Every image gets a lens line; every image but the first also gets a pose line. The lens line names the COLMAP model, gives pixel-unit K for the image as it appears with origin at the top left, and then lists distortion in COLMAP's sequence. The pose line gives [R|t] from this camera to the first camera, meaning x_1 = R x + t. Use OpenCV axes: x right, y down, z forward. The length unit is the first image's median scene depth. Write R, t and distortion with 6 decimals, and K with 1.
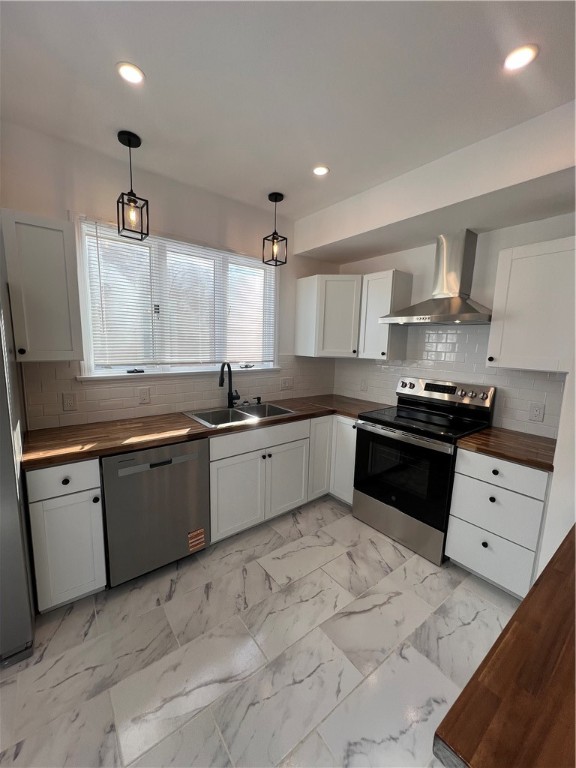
lens RADIAL K [[305.9, 0, 285.4], [0, 305.9, 385.0], [0, 0, 1]] dist [0.001087, -0.000060]
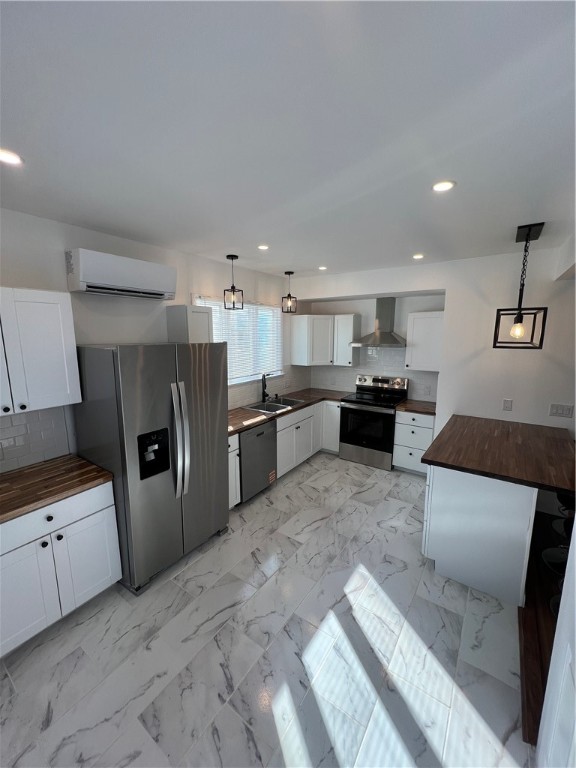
lens RADIAL K [[305.9, 0, 283.2], [0, 305.9, 384.8], [0, 0, 1]] dist [0.001087, -0.000060]
pose [[0.959256, -0.075770, 0.272189, -0.645920], [0.067620, 0.996940, 0.039210, -0.089830], [-0.274328, -0.019207, 0.961444, -0.691629]]
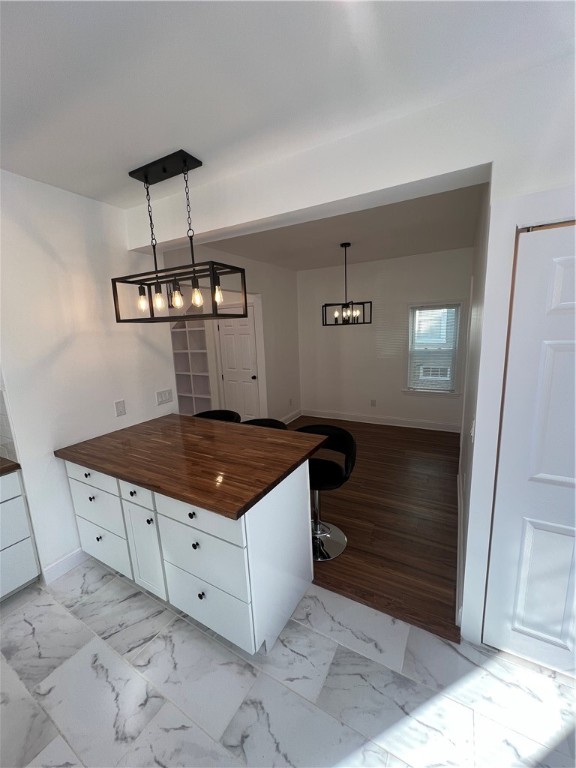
lens RADIAL K [[305.9, 0, 285.3], [0, 305.9, 385.4], [0, 0, 1]] dist [0.001087, -0.000060]
pose [[-0.380090, -0.173092, 0.908609, -0.437385], [0.159633, 0.955318, 0.248768, -0.125908], [-0.911070, 0.239598, -0.335476, 0.274183]]
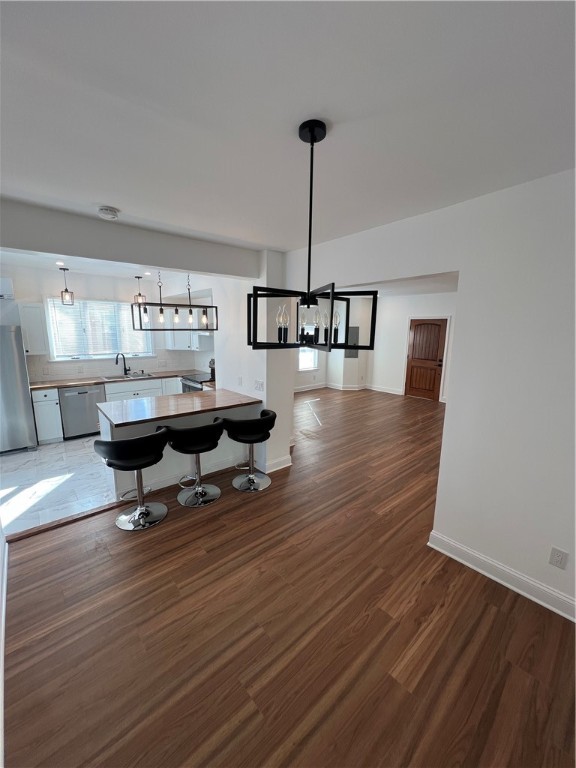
lens RADIAL K [[305.9, 0, 289.0], [0, 305.9, 383.8], [0, 0, 1]] dist [0.001087, -0.000060]
pose [[0.998448, -0.022207, 0.051071, 1.060355], [0.020289, 0.999081, 0.037762, 0.099955], [-0.051862, -0.036667, 0.997981, -1.479728]]
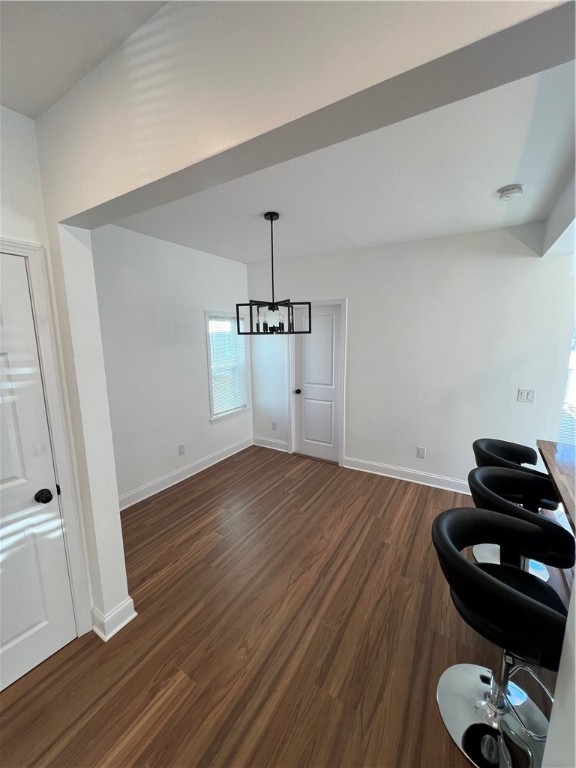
lens RADIAL K [[305.9, 0, 287.0], [0, 305.9, 384.9], [0, 0, 1]] dist [0.001087, -0.000060]
pose [[-0.940831, 0.043309, -0.336098, 1.519131], [-0.057315, 0.957175, 0.283779, -0.118061], [0.333995, 0.286252, -0.898058, 0.443325]]
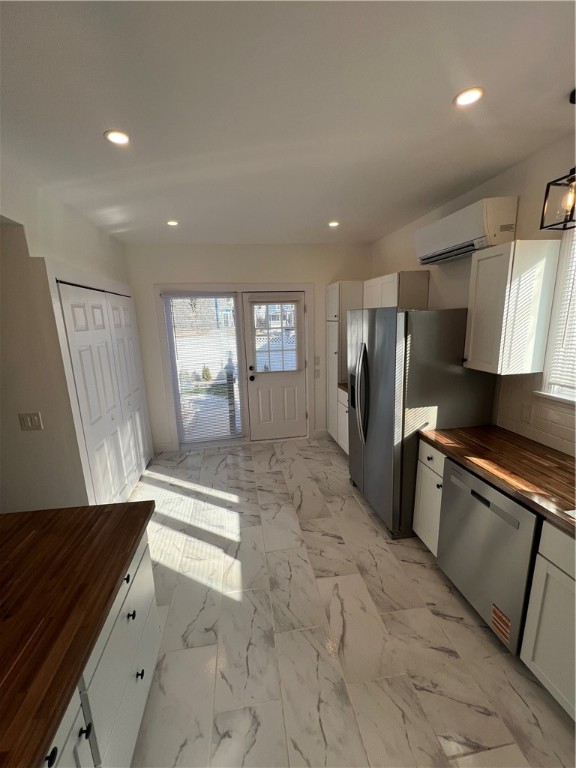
lens RADIAL K [[305.9, 0, 285.3], [0, 305.9, 383.3], [0, 0, 1]] dist [0.001087, -0.000060]
pose [[-0.480551, 0.171240, -0.860086, 0.505350], [-0.108568, 0.961589, 0.252109, -0.200714], [0.870220, 0.214529, -0.443502, 0.714401]]
